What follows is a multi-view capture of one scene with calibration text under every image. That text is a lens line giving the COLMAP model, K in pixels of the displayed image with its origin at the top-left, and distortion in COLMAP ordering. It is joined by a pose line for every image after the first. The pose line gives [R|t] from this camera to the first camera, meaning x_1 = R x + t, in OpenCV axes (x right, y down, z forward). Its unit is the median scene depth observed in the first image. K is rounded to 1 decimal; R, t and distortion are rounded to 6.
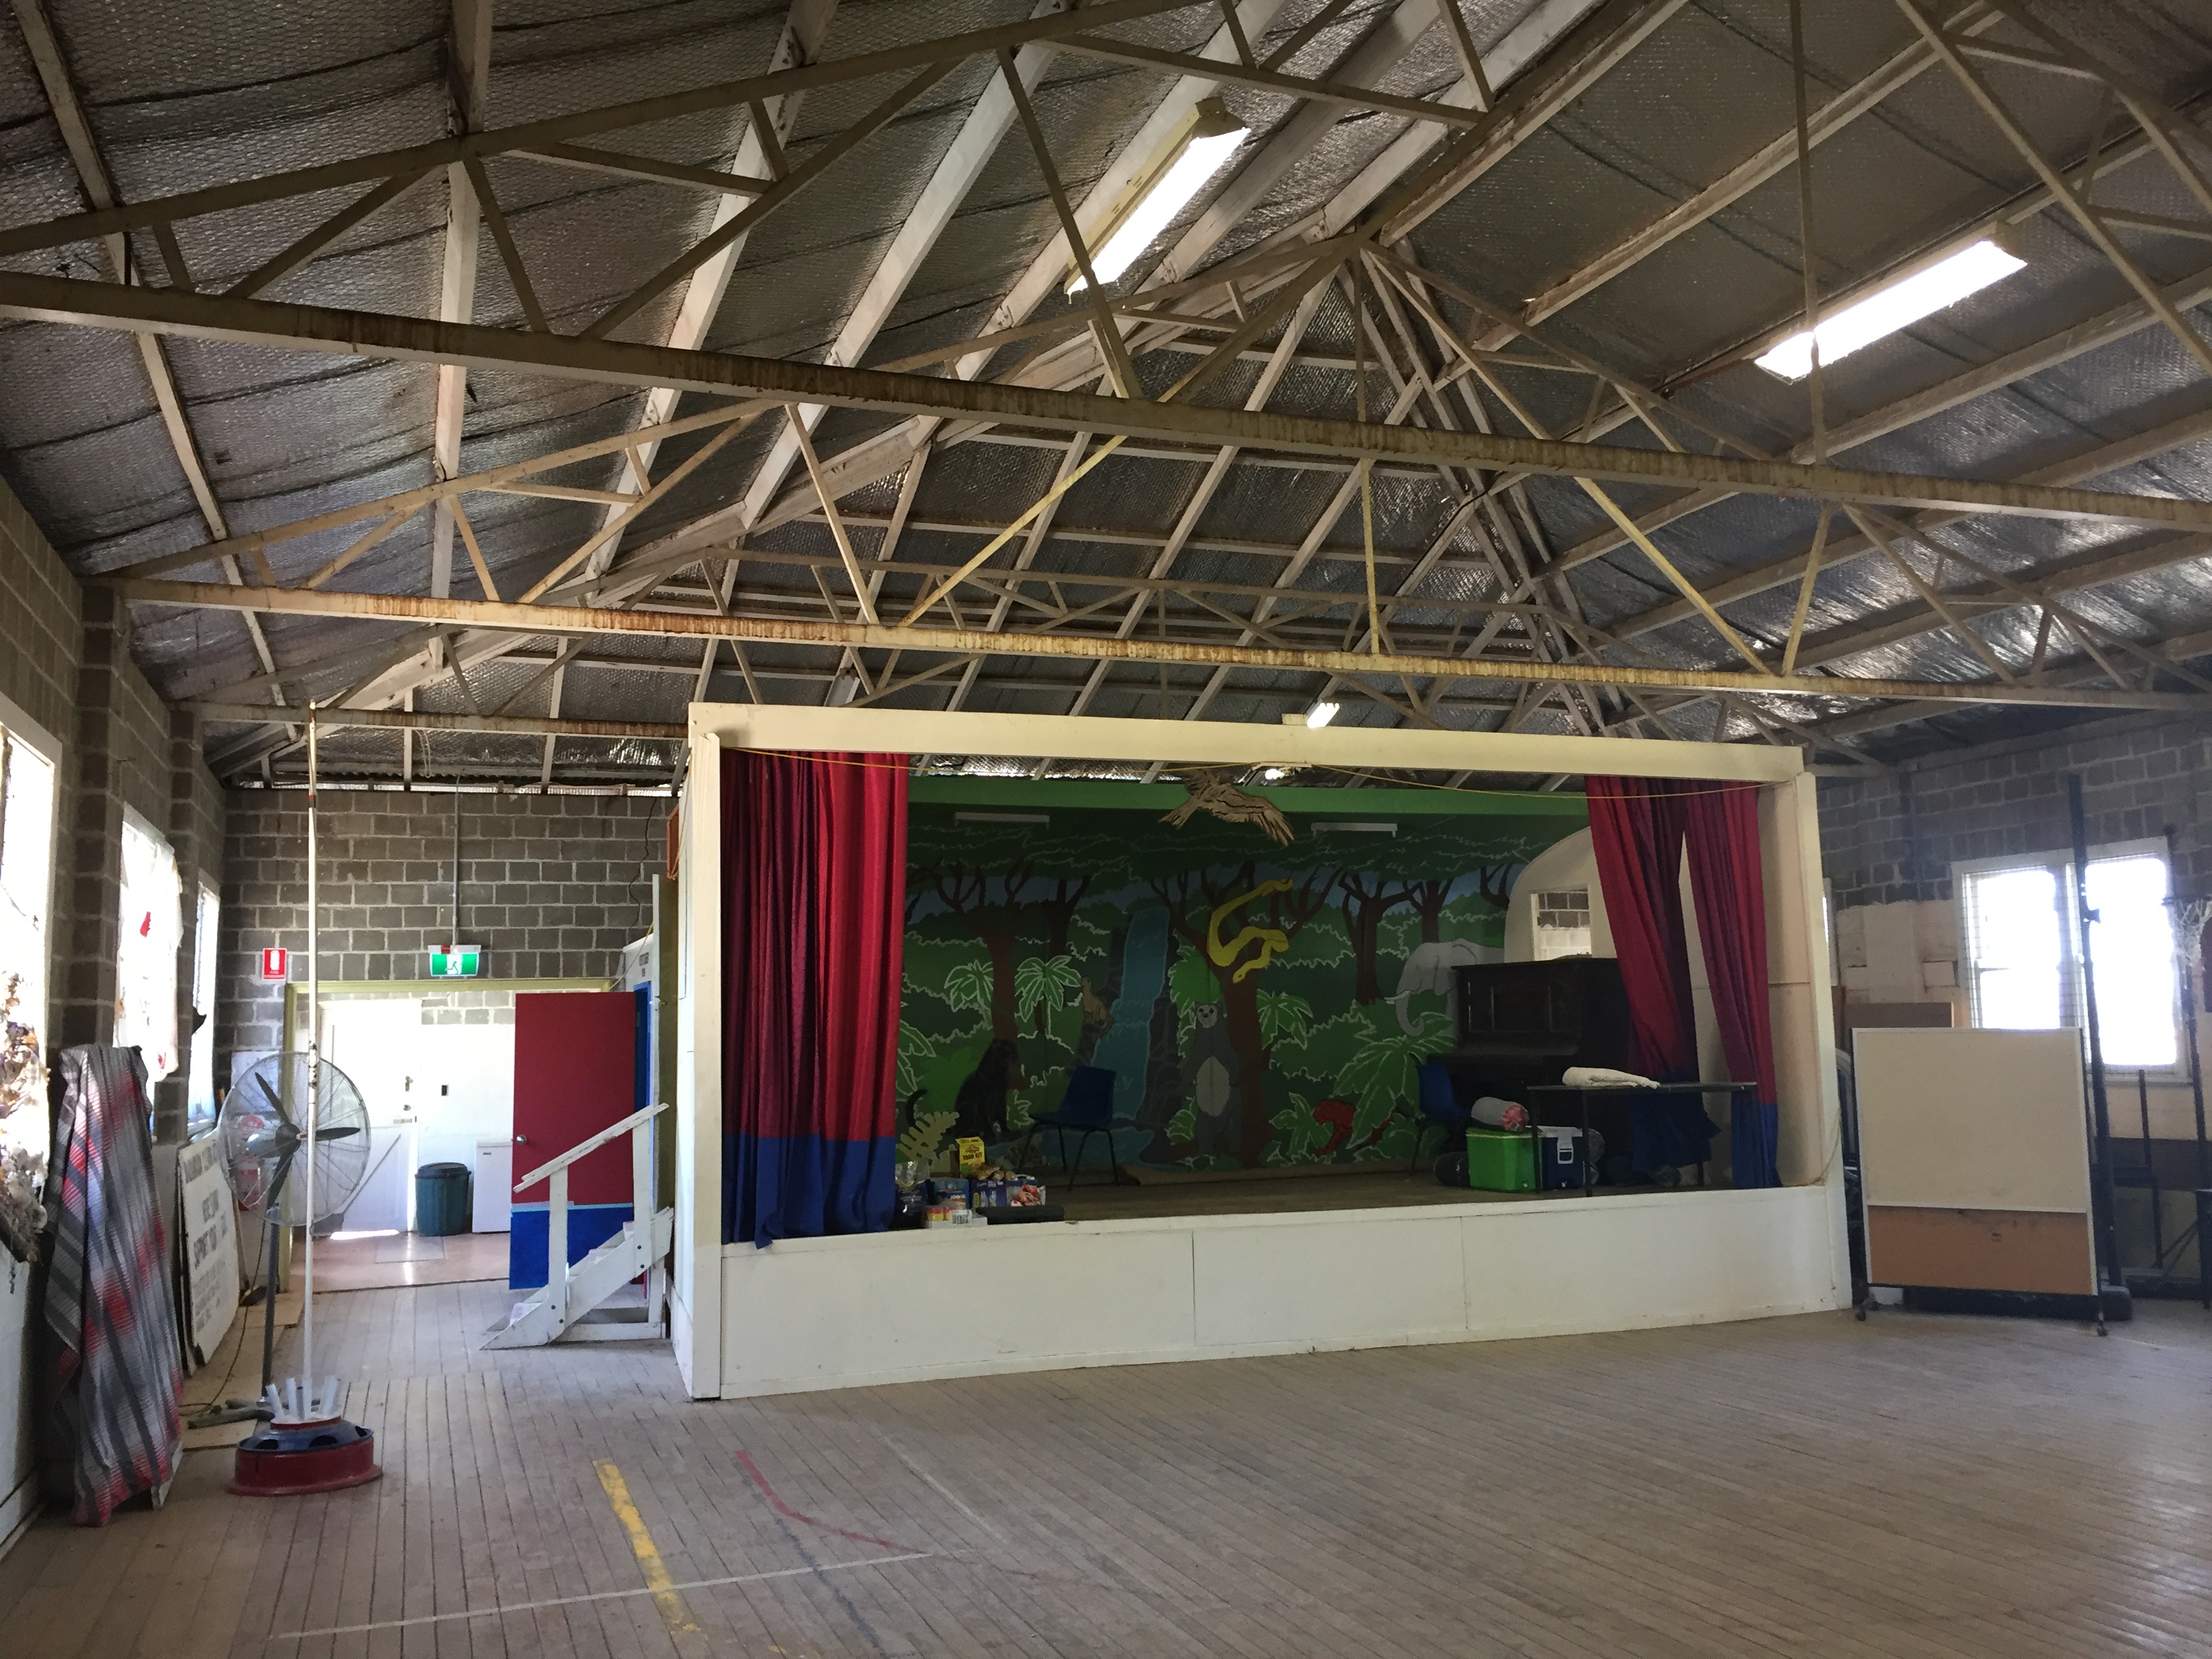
lens RADIAL K [[1839.9, 0, 1106.0], [0, 1839.9, 829.5], [0, 0, 1]] dist [0.042622, 0.002737]
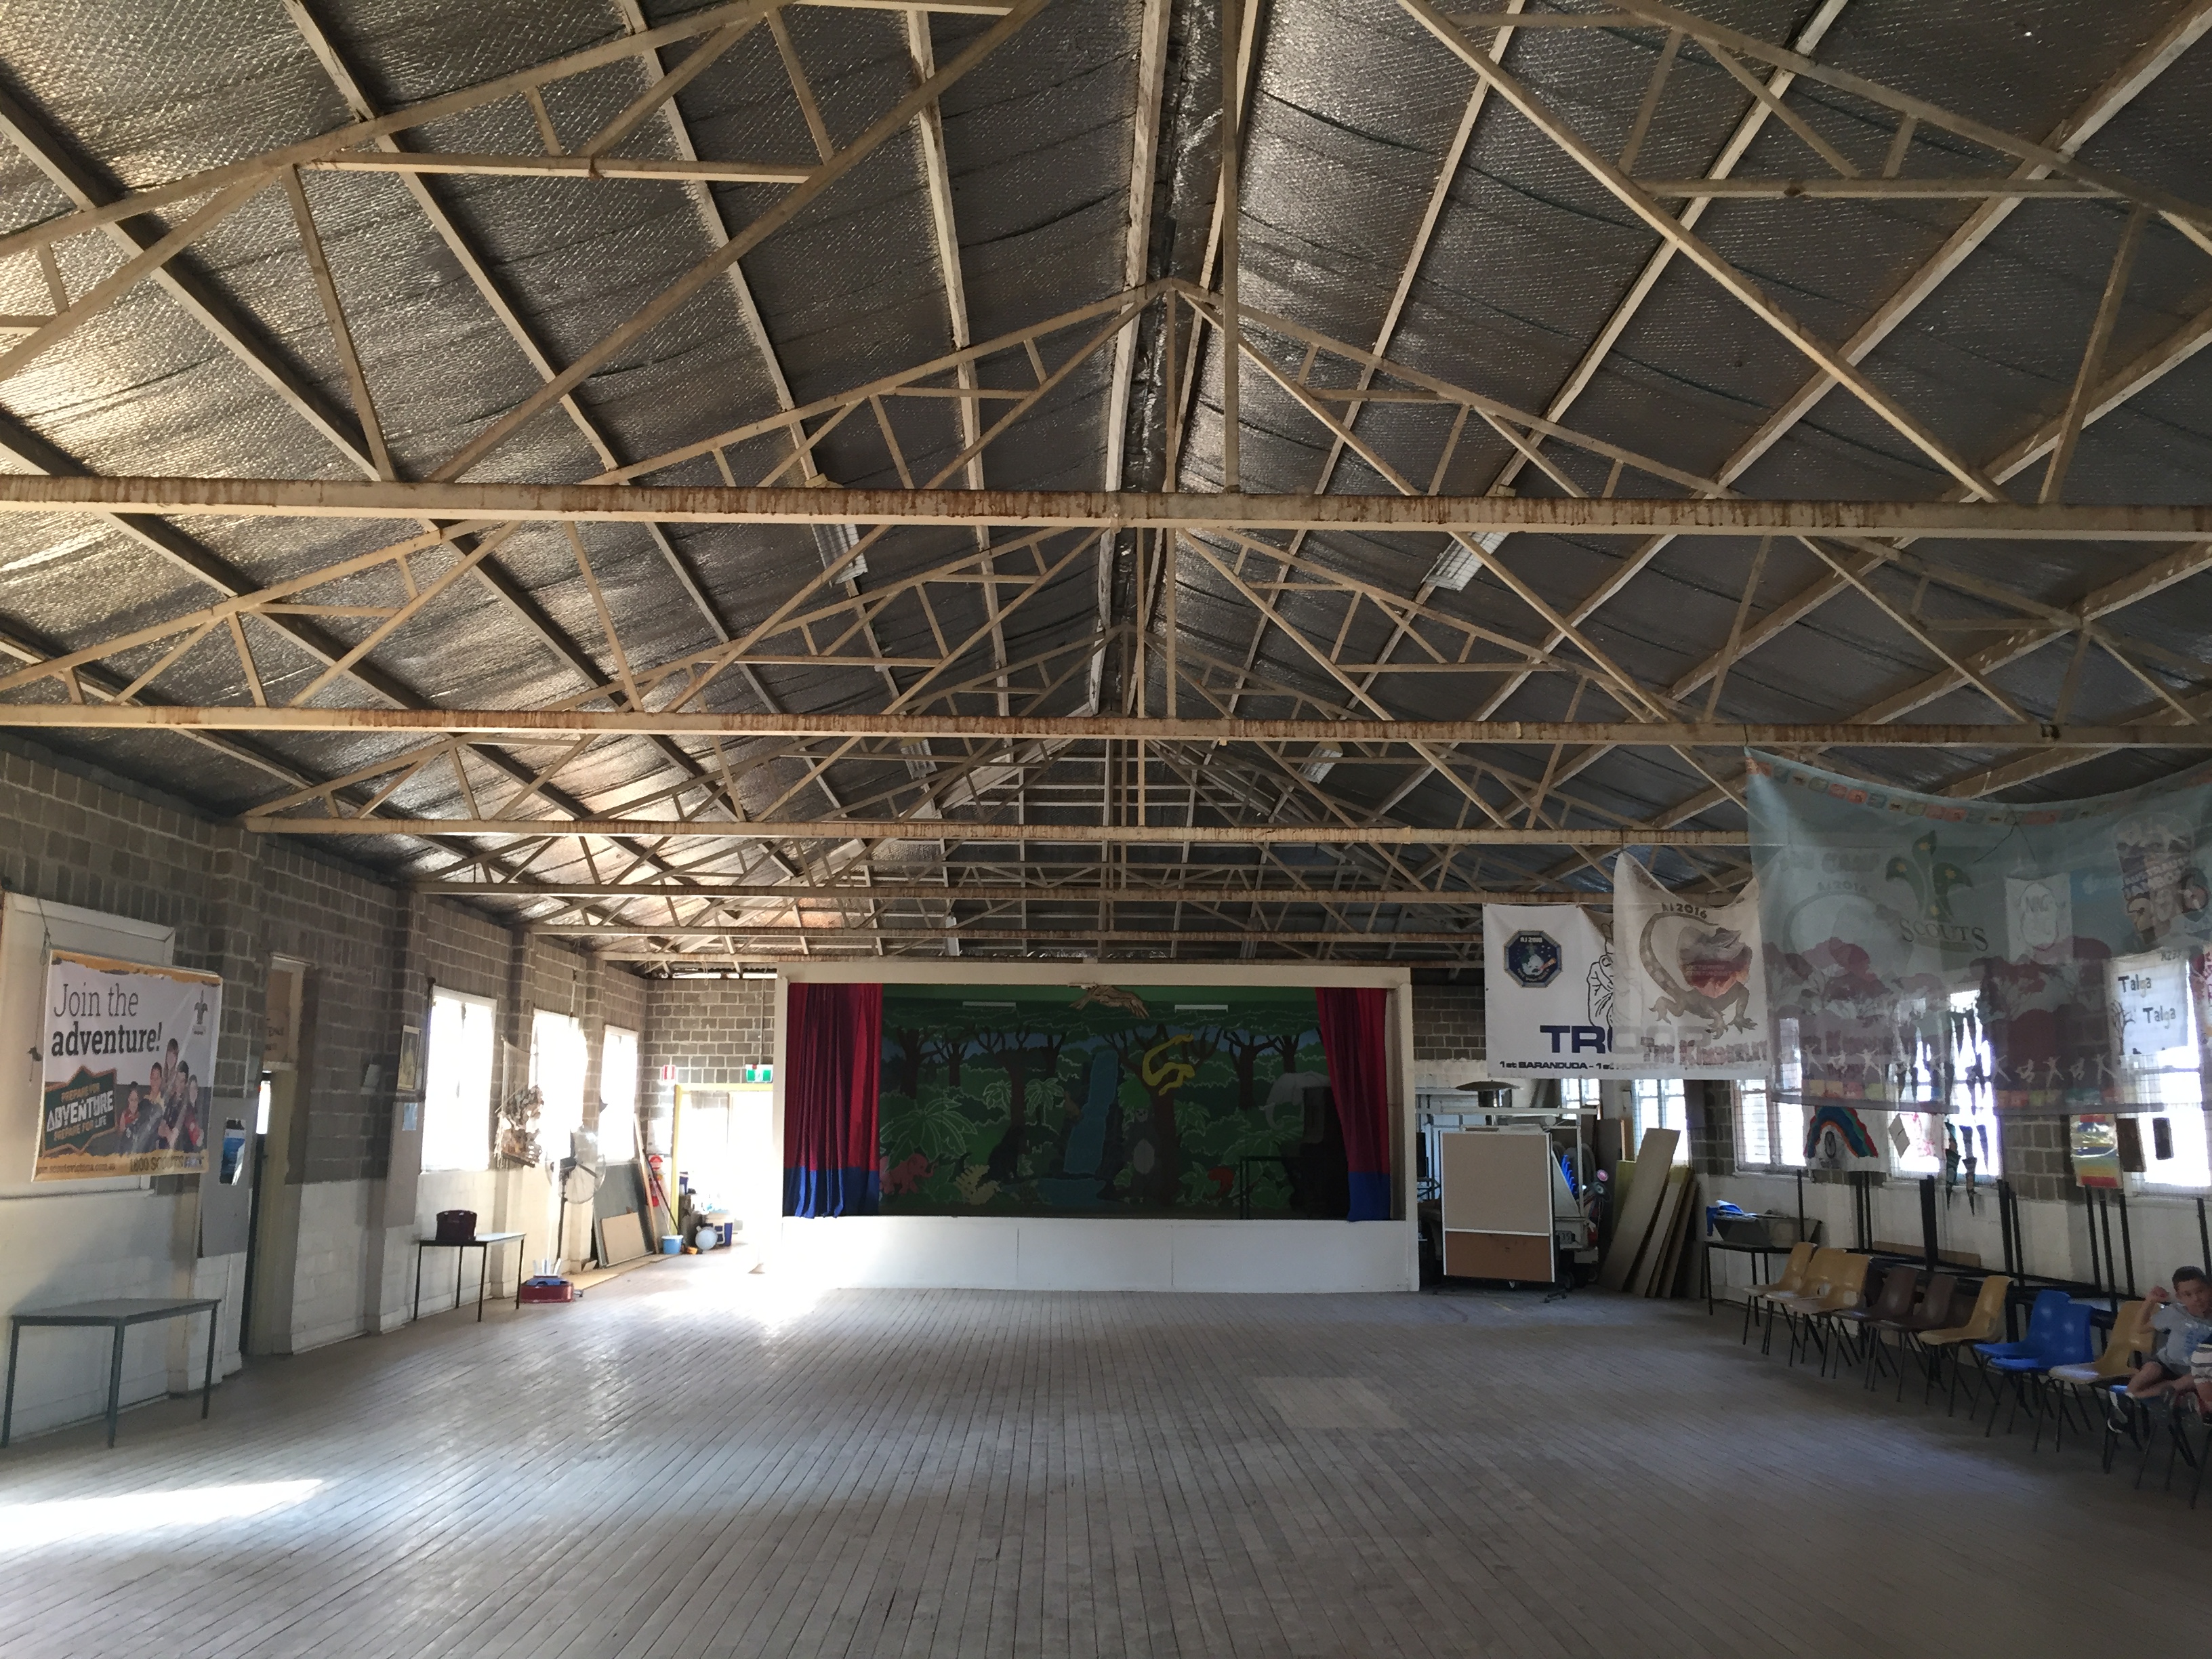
lens RADIAL K [[1839.9, 0, 1106.0], [0, 1839.9, 829.5], [0, 0, 1]] dist [0.042622, 0.002737]
pose [[0.948929, -0.023585, -0.314607, 0.562097], [0.008097, 0.998694, -0.050447, -0.076185], [0.315386, 0.045323, 0.947880, -0.632556]]
